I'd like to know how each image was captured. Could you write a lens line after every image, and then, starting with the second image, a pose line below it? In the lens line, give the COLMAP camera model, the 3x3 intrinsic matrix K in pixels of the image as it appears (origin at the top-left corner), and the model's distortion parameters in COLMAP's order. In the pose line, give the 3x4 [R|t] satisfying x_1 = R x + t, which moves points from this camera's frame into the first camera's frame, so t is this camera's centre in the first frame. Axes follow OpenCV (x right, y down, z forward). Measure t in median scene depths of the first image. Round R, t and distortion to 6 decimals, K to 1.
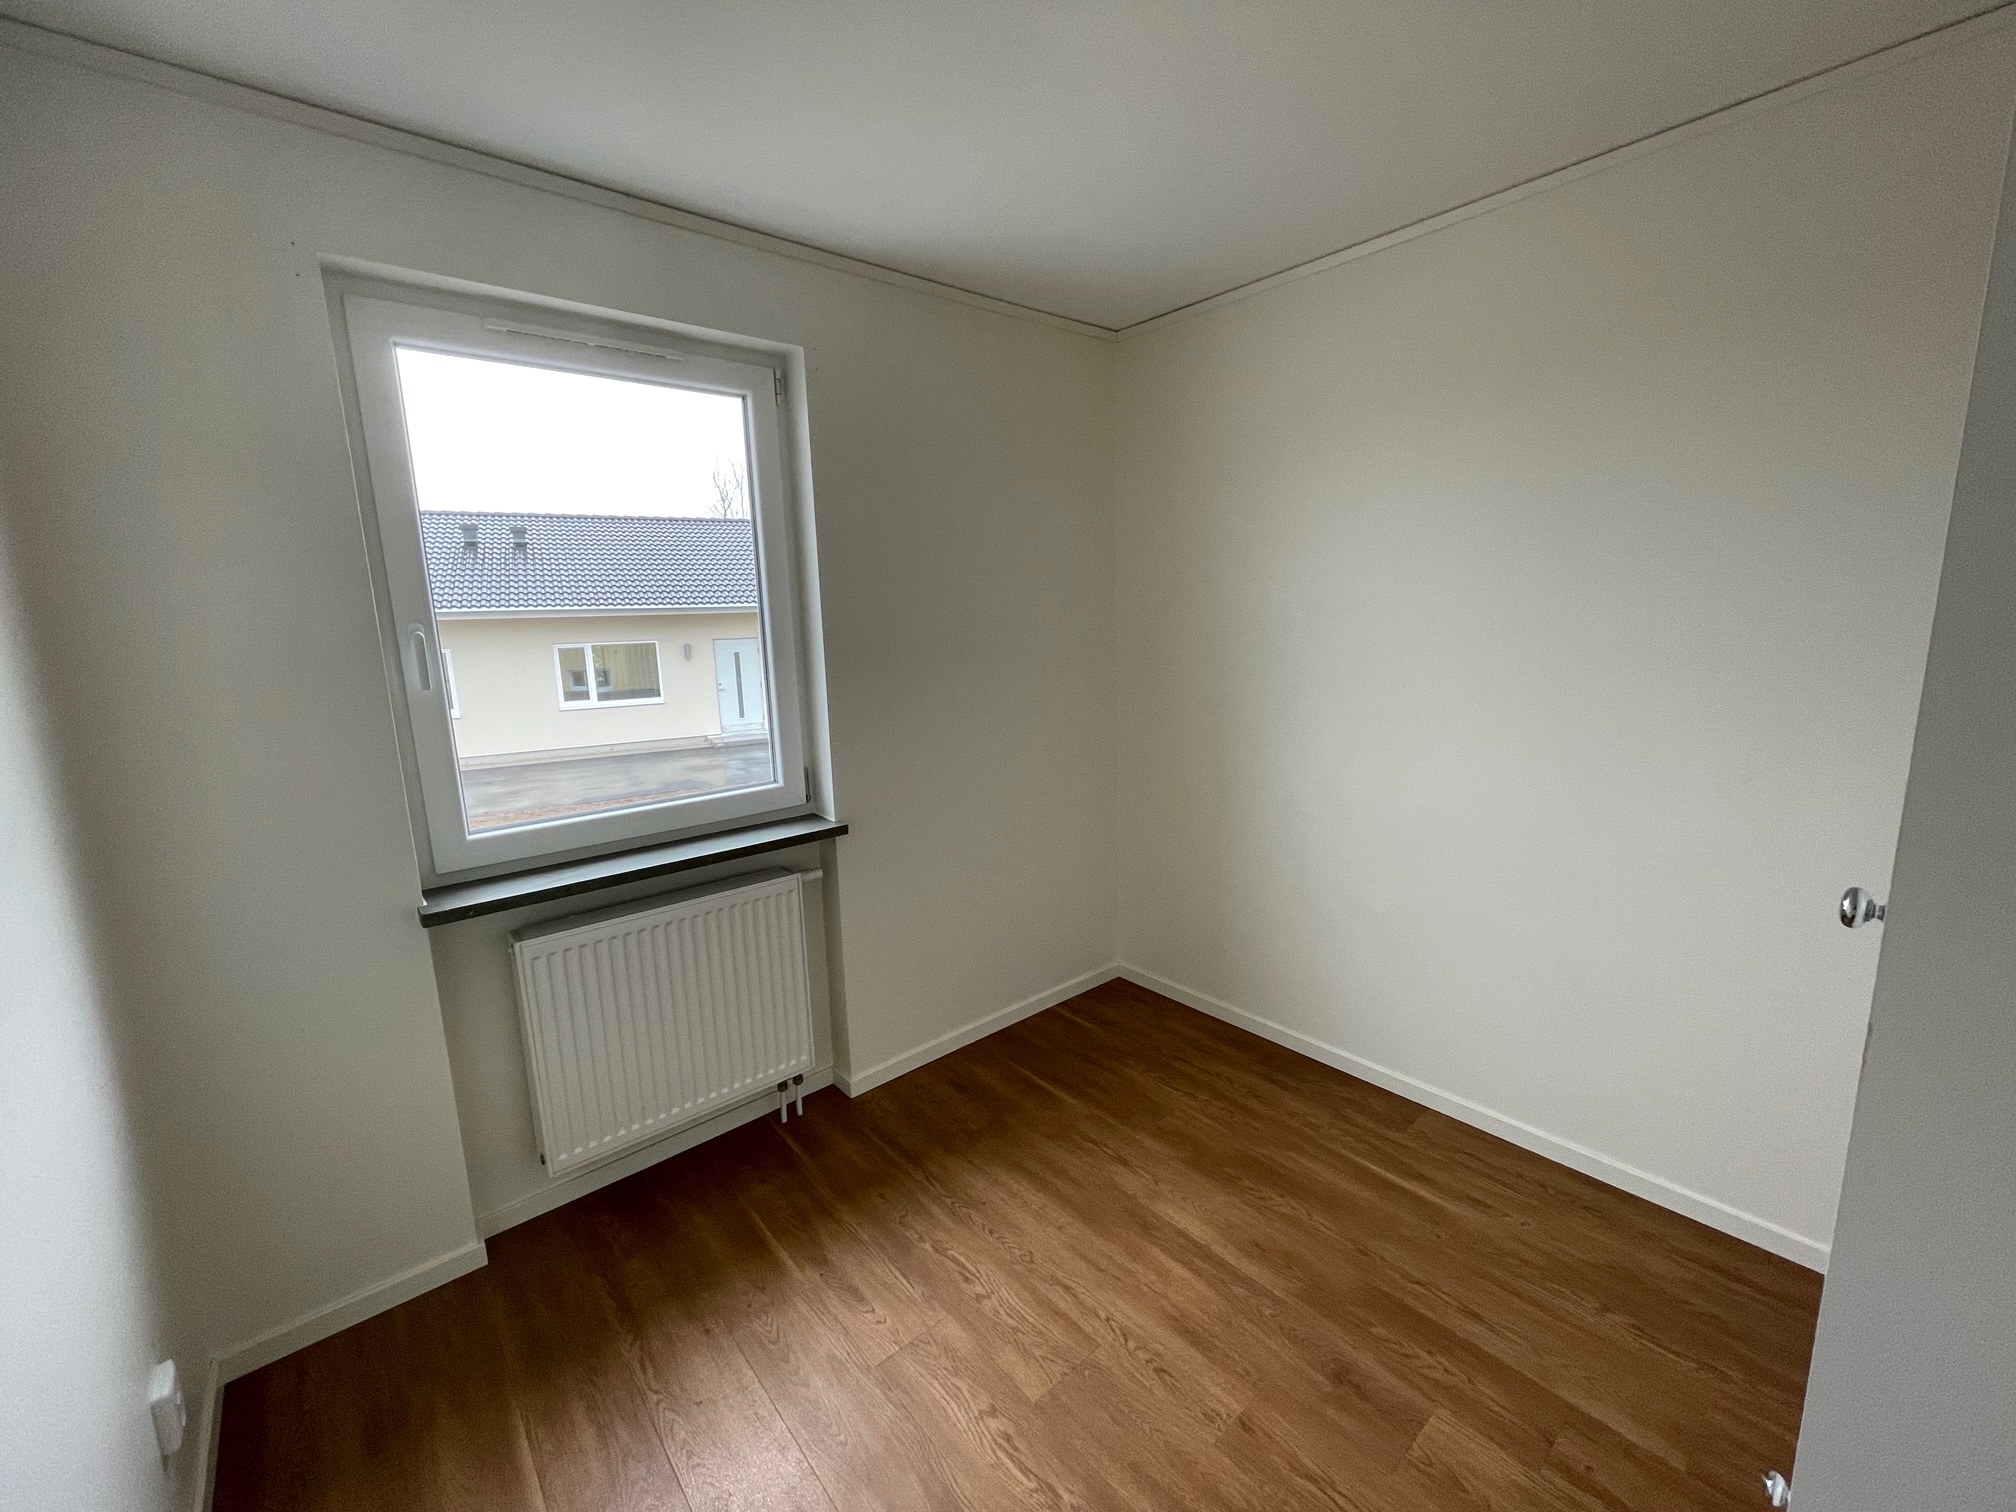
lens RADIAL K [[819.1, 0, 1013.1], [0, 819.1, 758.8], [0, 0, 1]] dist [0.004180, 0.000104]
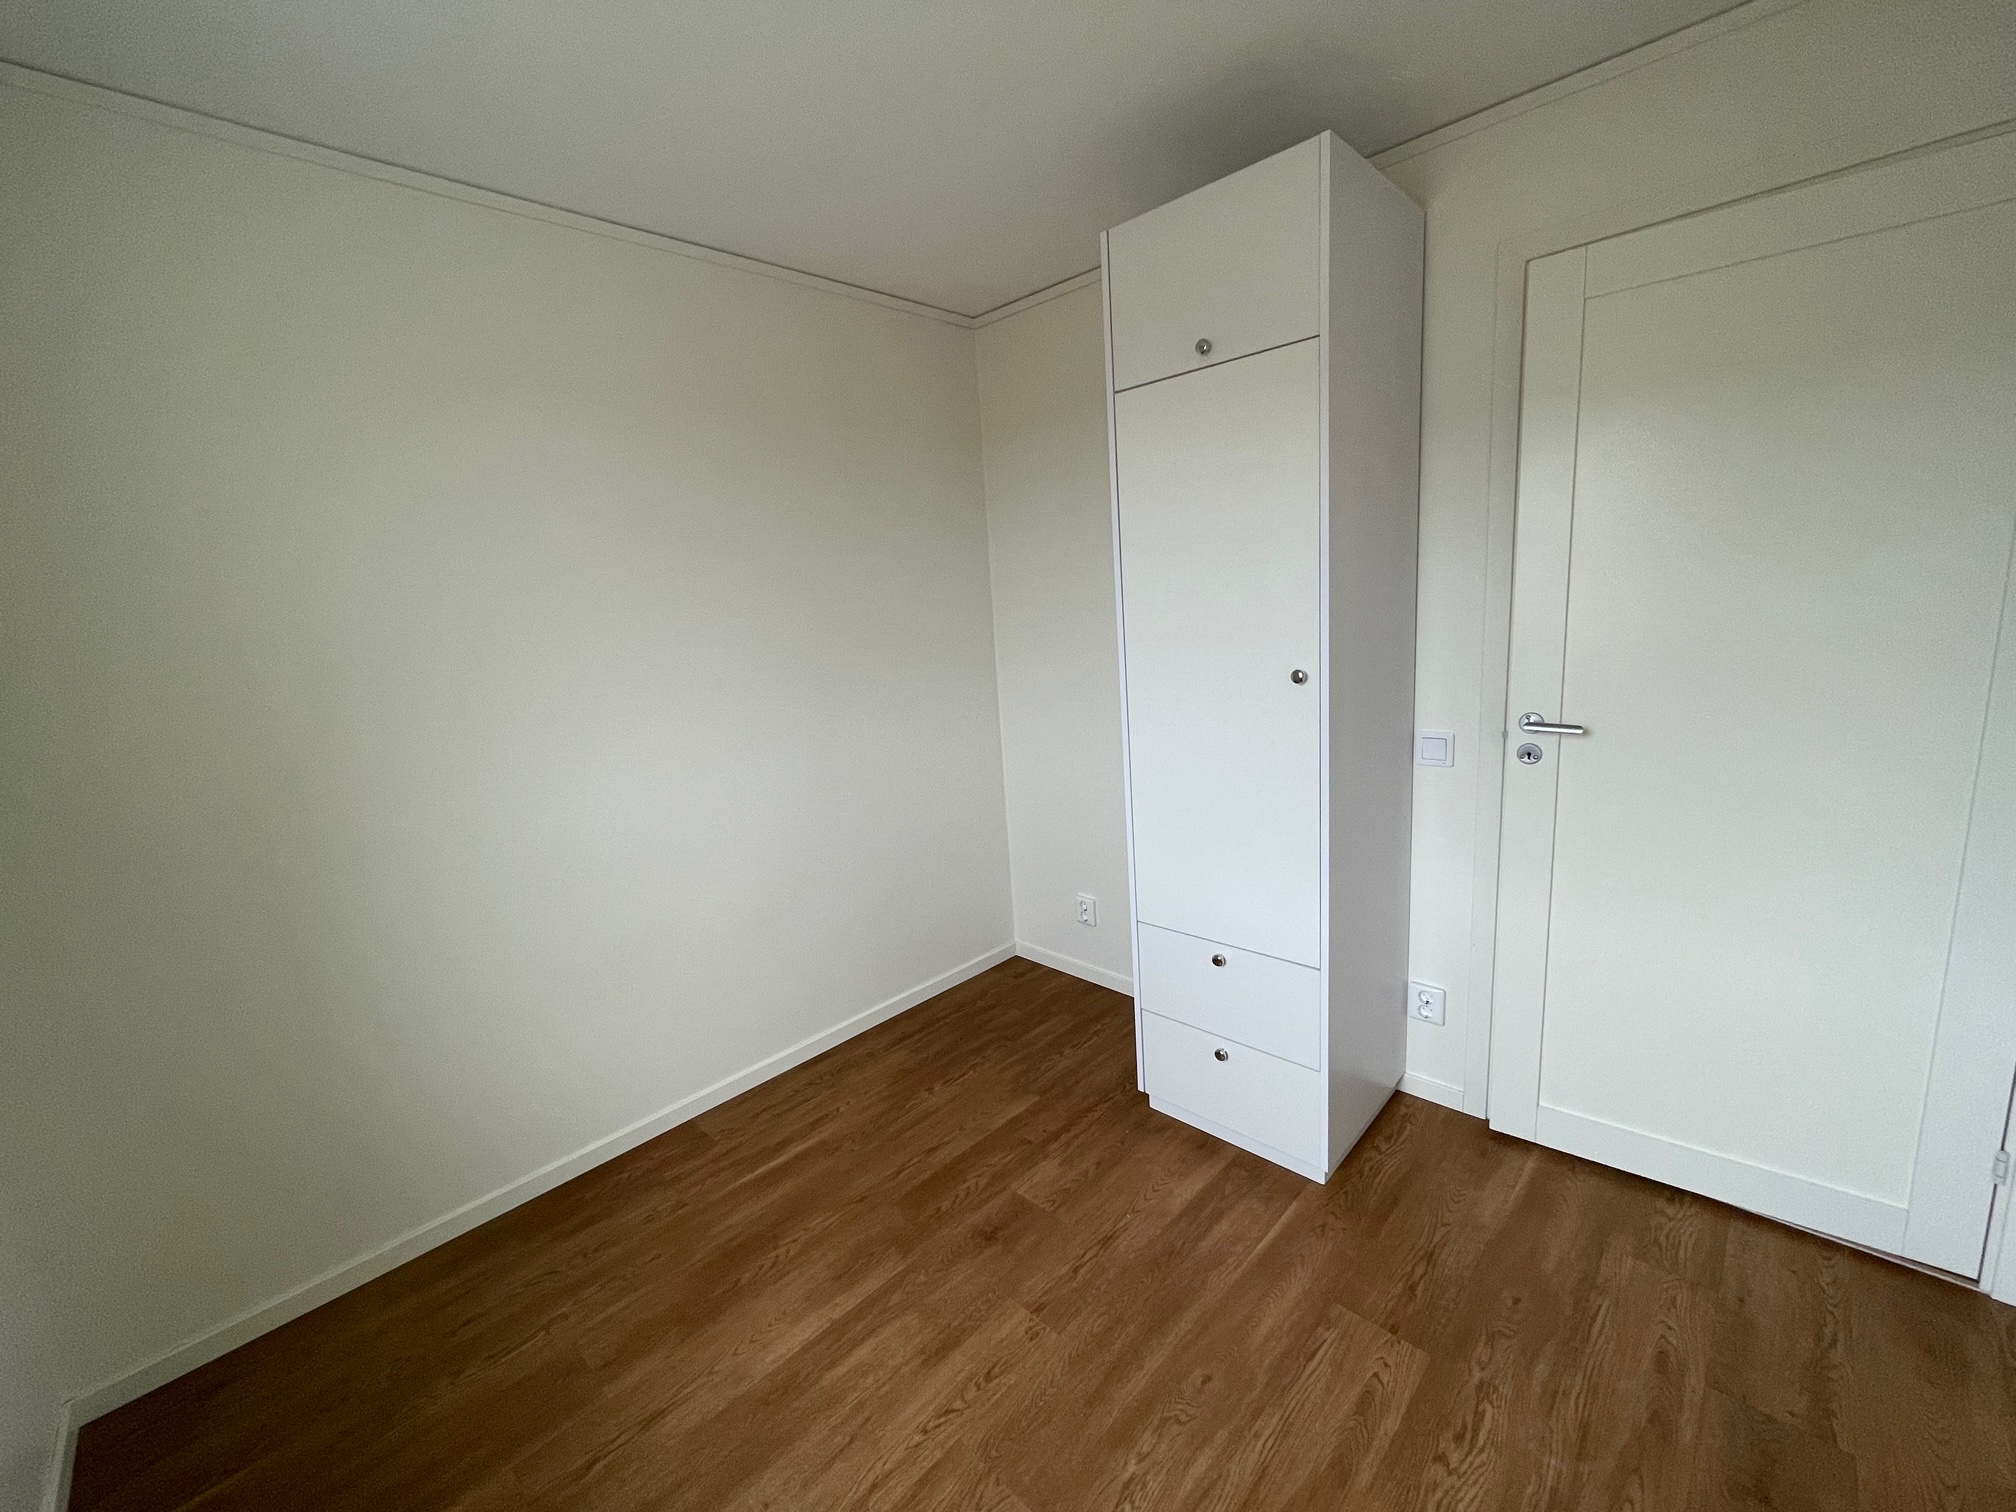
lens RADIAL K [[819.1, 0, 1015.4], [0, 819.1, 748.8], [0, 0, 1]] dist [0.004180, 0.000104]
pose [[-0.088574, -0.142443, 0.985832, -0.570229], [0.243976, 0.956471, 0.160121, -0.086219], [-0.965728, 0.254702, -0.049966, 0.714870]]
